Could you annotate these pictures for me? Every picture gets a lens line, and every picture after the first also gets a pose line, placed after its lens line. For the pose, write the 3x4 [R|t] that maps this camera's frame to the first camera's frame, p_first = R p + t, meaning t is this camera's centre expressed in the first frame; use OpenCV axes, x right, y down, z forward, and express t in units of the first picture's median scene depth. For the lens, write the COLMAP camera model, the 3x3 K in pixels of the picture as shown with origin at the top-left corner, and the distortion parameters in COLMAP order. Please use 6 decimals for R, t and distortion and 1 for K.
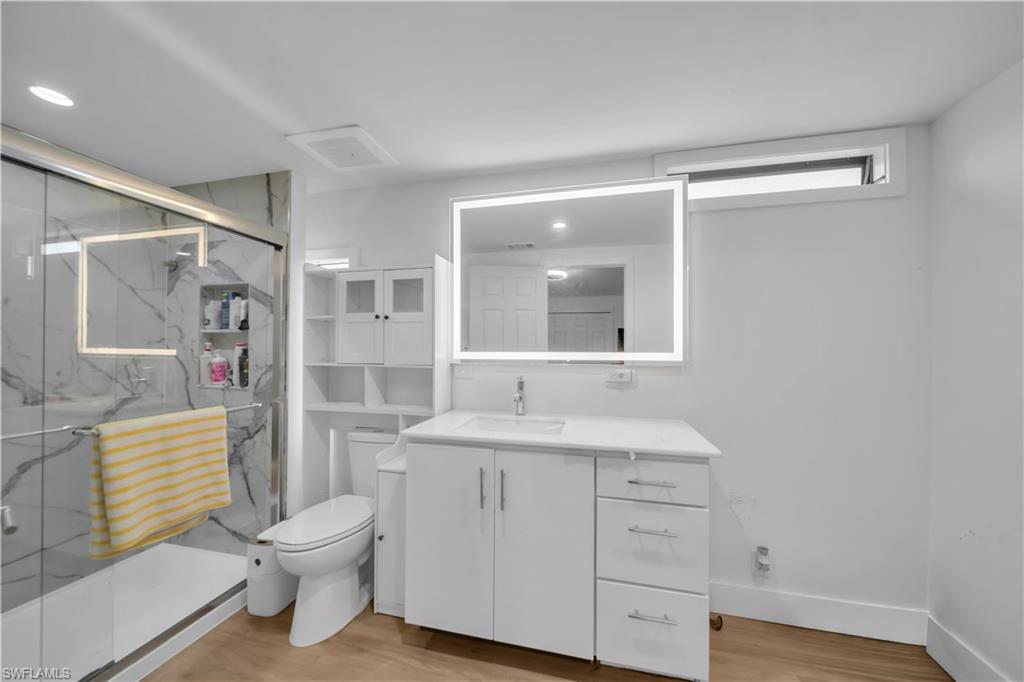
lens RADIAL K [[355.9, 0, 514.2], [0, 355.9, 344.8], [0, 0, 1]] dist [0.000381, 0.000018]
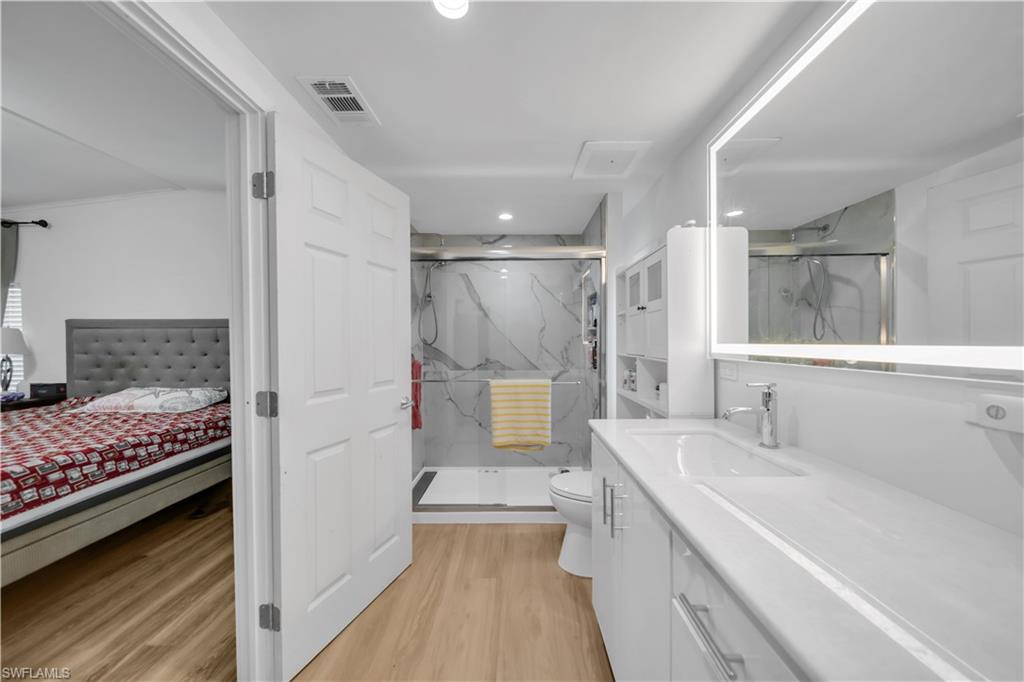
lens RADIAL K [[355.9, 0, 514.2], [0, 355.9, 344.6], [0, 0, 1]] dist [0.000381, 0.000018]
pose [[0.222839, 0.004797, -0.974843, 0.574945], [0.019567, 0.999764, 0.009393, 0.007759], [0.974659, -0.021168, 0.222693, 0.488459]]
